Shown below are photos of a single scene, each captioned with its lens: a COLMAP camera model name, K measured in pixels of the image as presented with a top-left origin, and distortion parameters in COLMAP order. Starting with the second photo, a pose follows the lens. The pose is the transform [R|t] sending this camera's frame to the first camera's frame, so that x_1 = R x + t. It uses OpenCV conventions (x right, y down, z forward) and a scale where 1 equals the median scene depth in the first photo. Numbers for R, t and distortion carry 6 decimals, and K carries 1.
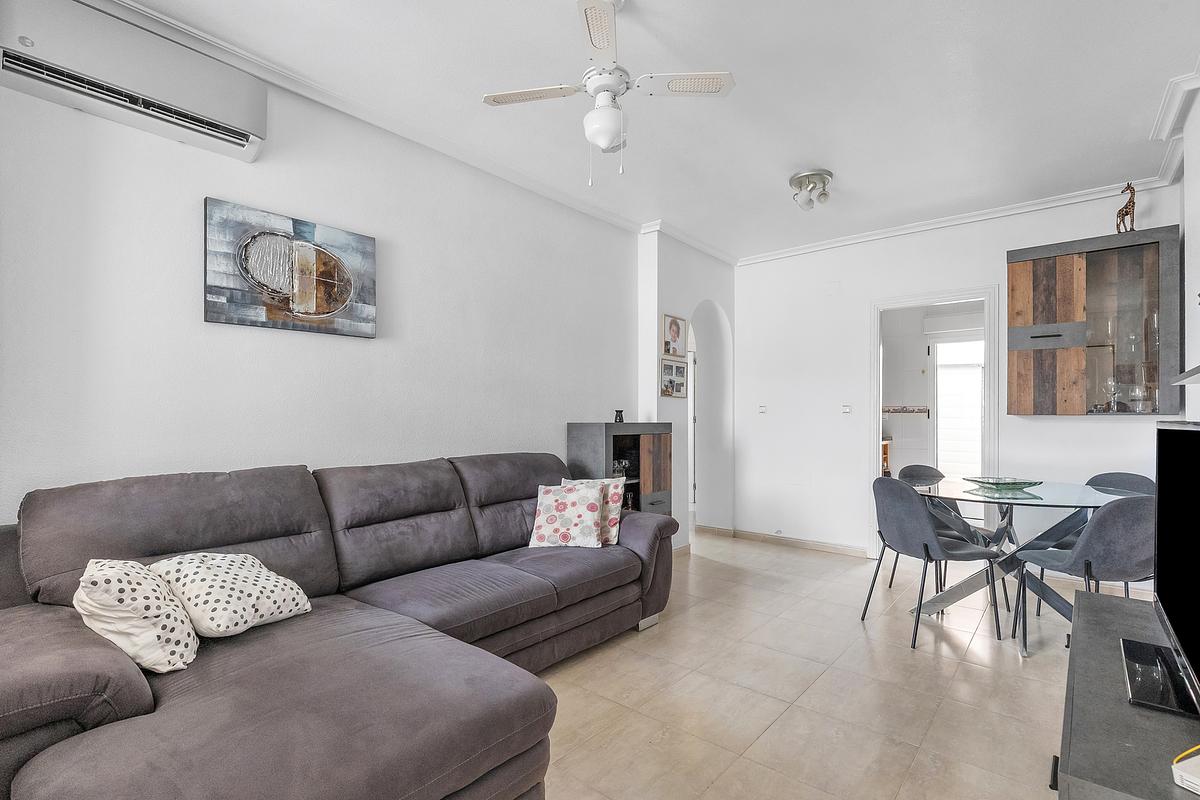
lens RADIAL K [[558.2, 0, 599.3], [0, 558.2, 419.2], [0, 0, 1]] dist [-0.001646, -0.000038]
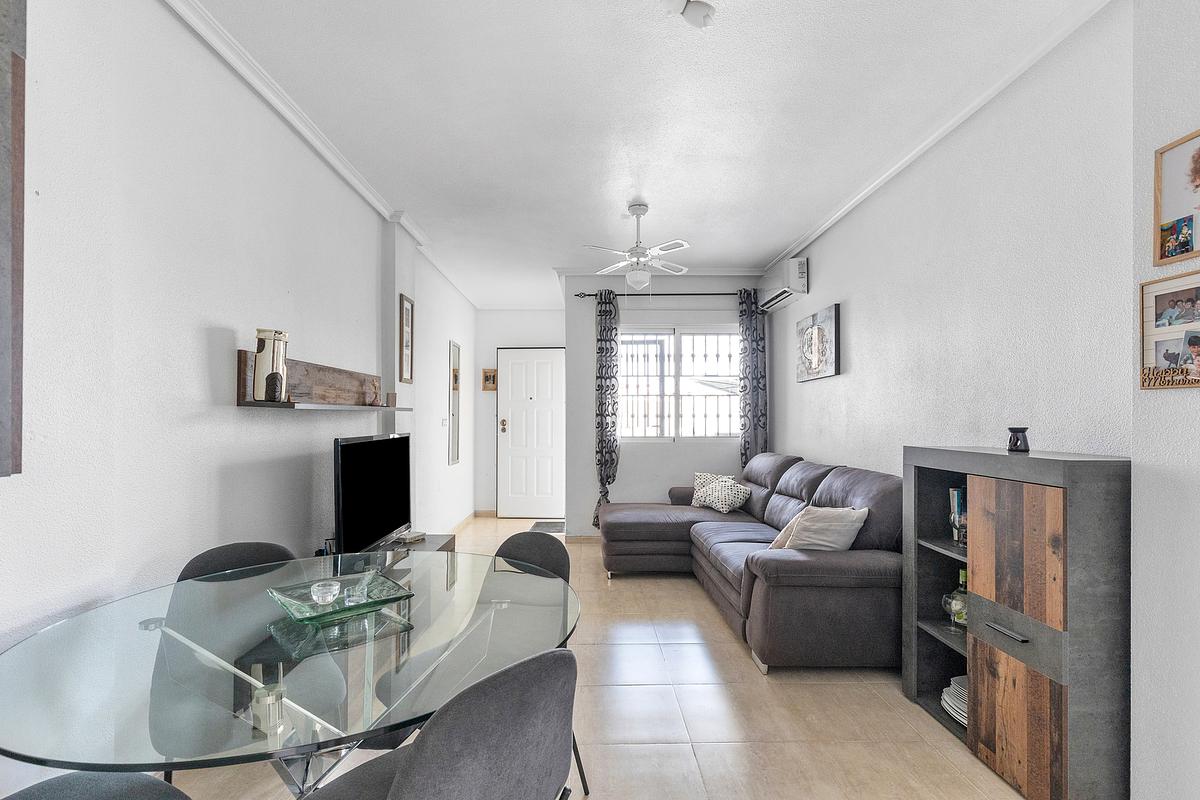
lens RADIAL K [[558.2, 0, 599.3], [0, 558.2, 419.2], [0, 0, 1]] dist [-0.001646, -0.000038]
pose [[-0.751034, -0.005429, -0.660241, 0.606271], [-0.001817, 0.999979, -0.006156, -0.018835], [0.660261, -0.003423, -0.751029, 1.033330]]
